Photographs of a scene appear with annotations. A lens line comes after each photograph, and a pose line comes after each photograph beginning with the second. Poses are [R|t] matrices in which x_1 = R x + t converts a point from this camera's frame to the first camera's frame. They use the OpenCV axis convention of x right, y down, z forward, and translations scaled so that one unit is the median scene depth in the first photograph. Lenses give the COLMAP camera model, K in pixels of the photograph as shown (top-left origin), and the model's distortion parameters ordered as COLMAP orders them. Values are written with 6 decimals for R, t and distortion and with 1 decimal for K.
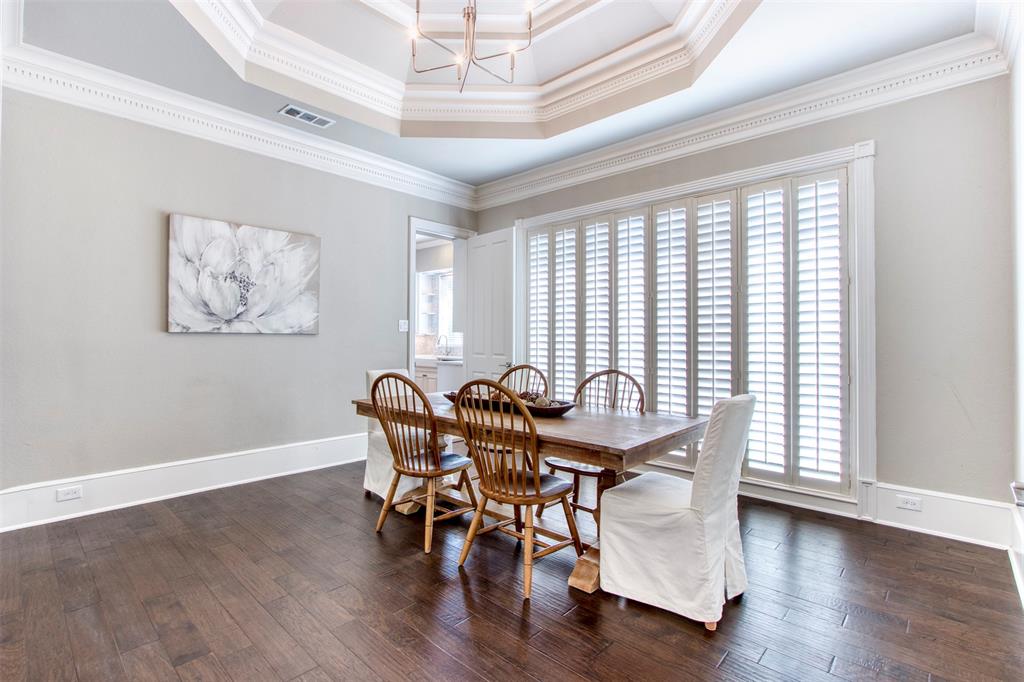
lens RADIAL K [[478.0, 0, 509.2], [0, 478.0, 337.5], [0, 0, 1]] dist [-0.004333, -0.001838]
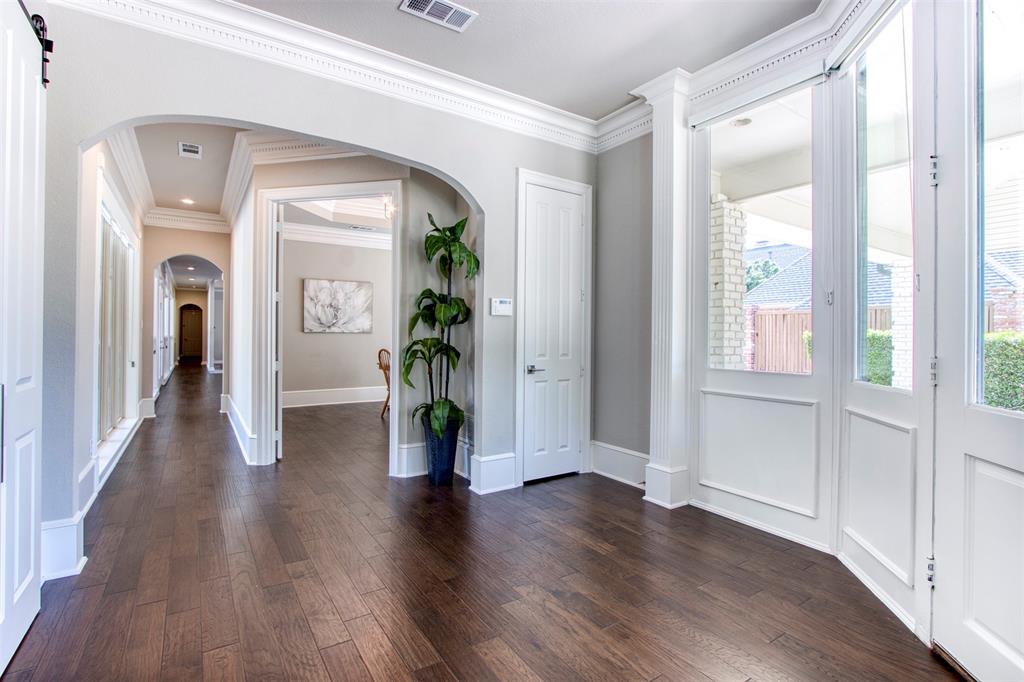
lens RADIAL K [[478.0, 0, 507.5], [0, 478.0, 340.4], [0, 0, 1]] dist [-0.004333, -0.001838]
pose [[0.973856, 0.004389, -0.227125, 0.677099], [-0.001669, 0.999925, 0.012165, -0.001192], [0.227161, -0.011468, 0.973790, -0.901749]]
